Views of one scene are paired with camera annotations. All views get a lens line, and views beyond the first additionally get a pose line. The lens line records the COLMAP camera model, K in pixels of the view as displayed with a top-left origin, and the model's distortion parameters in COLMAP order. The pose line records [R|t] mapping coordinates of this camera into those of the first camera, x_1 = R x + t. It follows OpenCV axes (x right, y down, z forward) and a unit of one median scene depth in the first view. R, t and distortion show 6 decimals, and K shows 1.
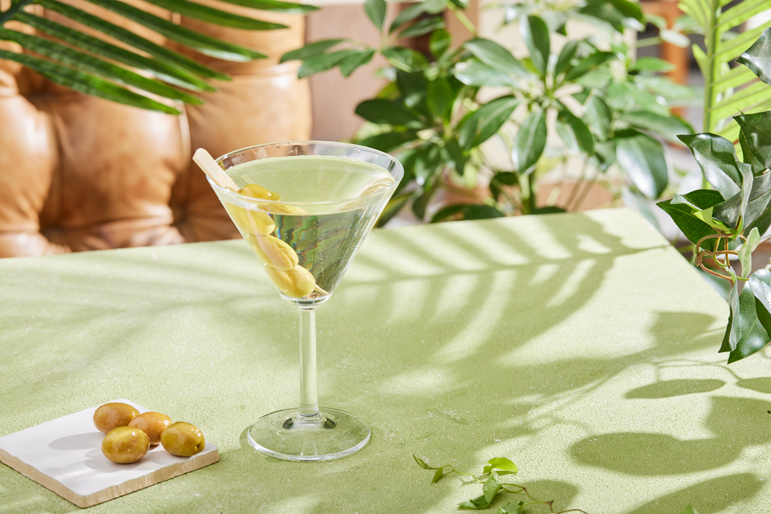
lens RADIAL K [[2493.5, 0, 384.1], [0, 2493.5, 254.4], [0, 0, 1]] dist [0.036594, 0.000000]
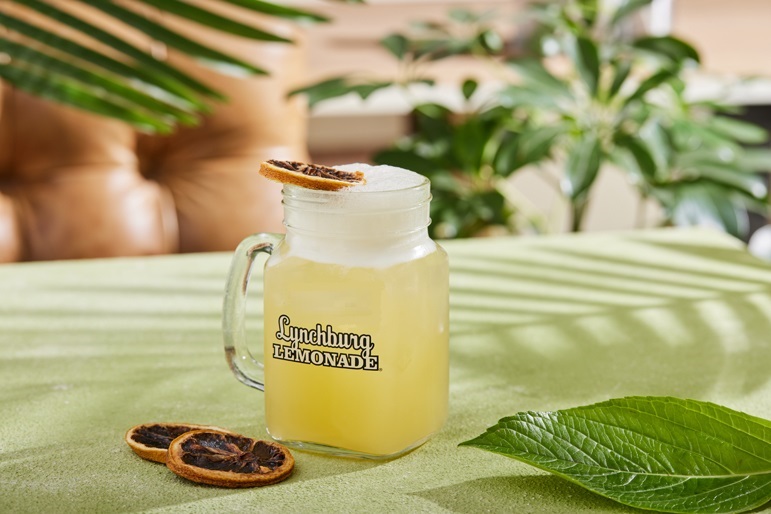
lens RADIAL K [[2493.5, 0, 385.1], [0, 2493.5, 257.3], [0, 0, 1]] dist [0.036594, 0.000000]
pose [[0.999876, -0.002502, 0.015516, -0.020846], [0.004813, 0.988563, -0.150735, 0.107097], [-0.014961, 0.150791, 0.988452, 0.158730]]
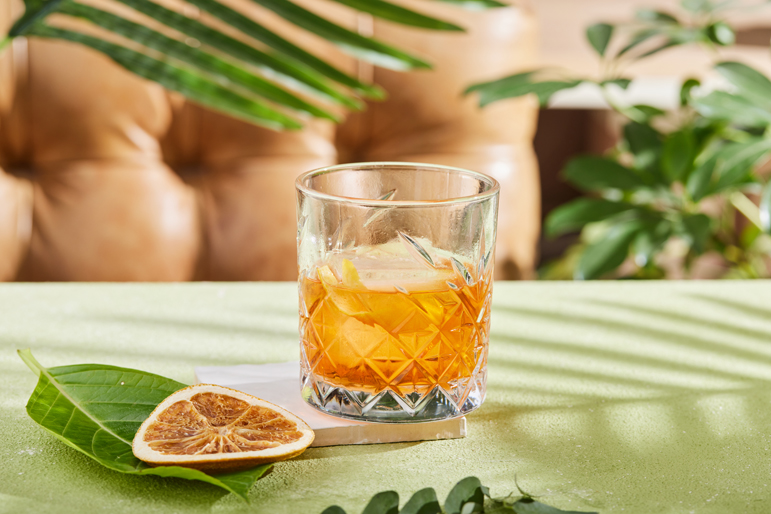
lens RADIAL K [[2493.5, 0, 387.4], [0, 2493.5, 261.7], [0, 0, 1]] dist [0.036594, 0.000000]
pose [[0.985233, 0.053447, -0.162661, 0.059341], [-0.074468, 0.989230, -0.126012, 0.067076], [0.154174, 0.136265, 0.978602, 0.279960]]
